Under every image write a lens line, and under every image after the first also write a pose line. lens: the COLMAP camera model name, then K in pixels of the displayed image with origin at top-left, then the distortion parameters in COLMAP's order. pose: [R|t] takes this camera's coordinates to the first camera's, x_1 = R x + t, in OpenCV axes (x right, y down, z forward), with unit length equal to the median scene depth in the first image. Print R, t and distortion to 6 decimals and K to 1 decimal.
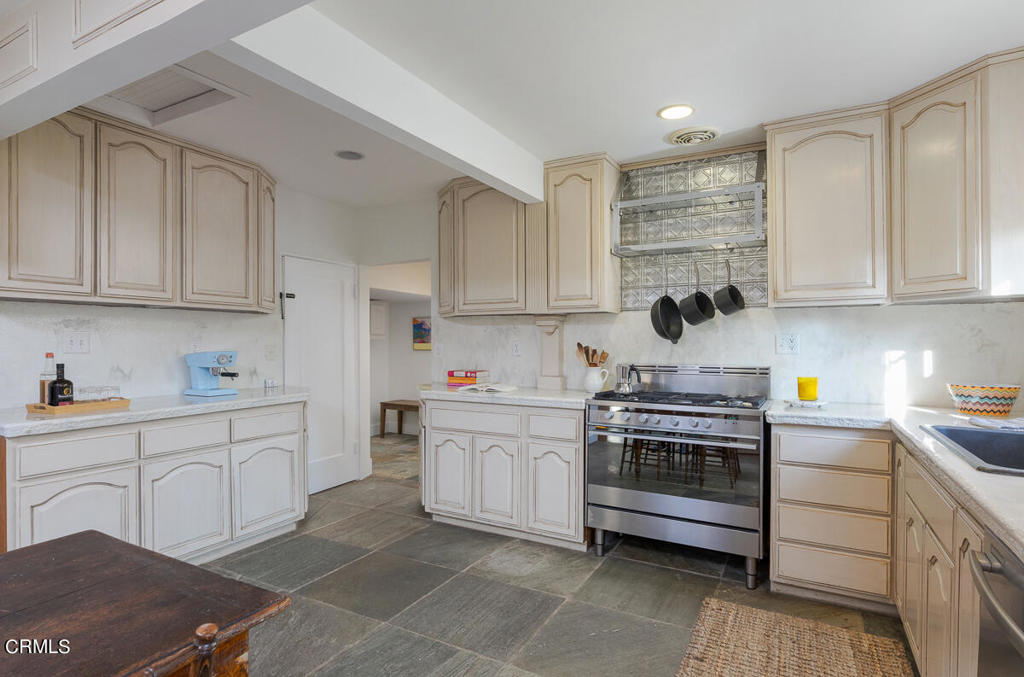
lens RADIAL K [[540.4, 0, 460.3], [0, 540.4, 338.1], [0, 0, 1]] dist [-0.002699, -0.000851]
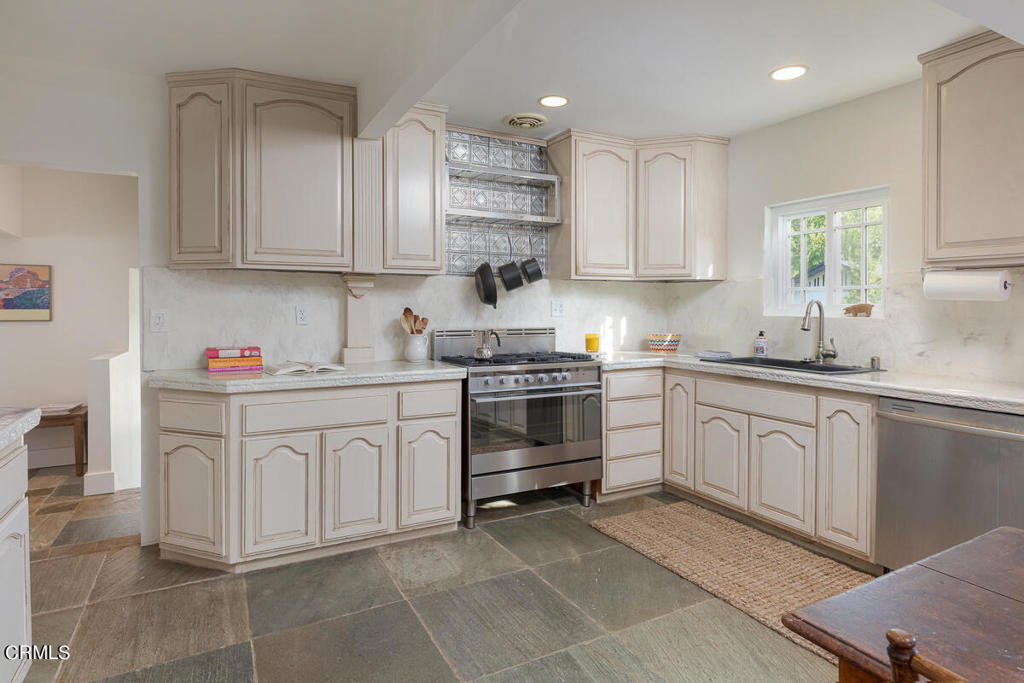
lens RADIAL K [[581.3, 0, 536.5], [0, 581.3, 308.5], [0, 0, 1]] dist [0.003210, 0.000189]
pose [[0.493515, -0.001987, 0.869735, -0.580864], [-0.007953, 0.999945, 0.006798, 0.001953], [-0.869701, -0.010272, 0.493472, 0.383802]]
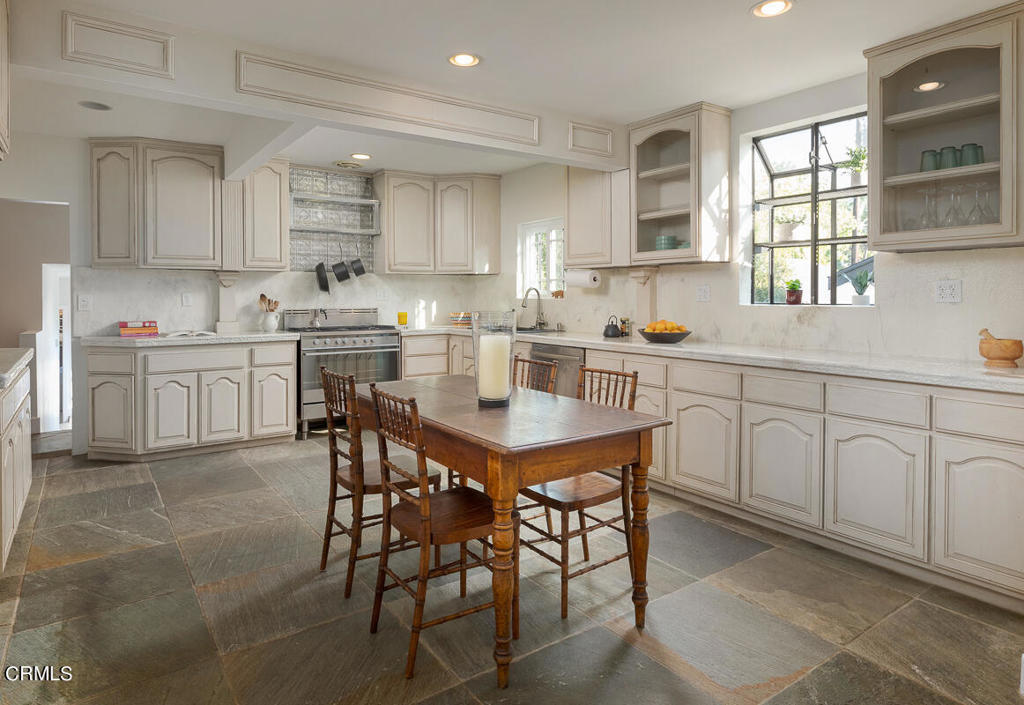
lens RADIAL K [[599.9, 0, 512.6], [0, 599.9, 295.6], [0, 0, 1]] dist [0.002443, 0.001510]
pose [[0.401231, -0.001288, 0.915976, -0.983719], [-0.002772, 0.999993, 0.002621, 0.008257], [-0.915973, -0.003590, 0.401225, -0.156633]]
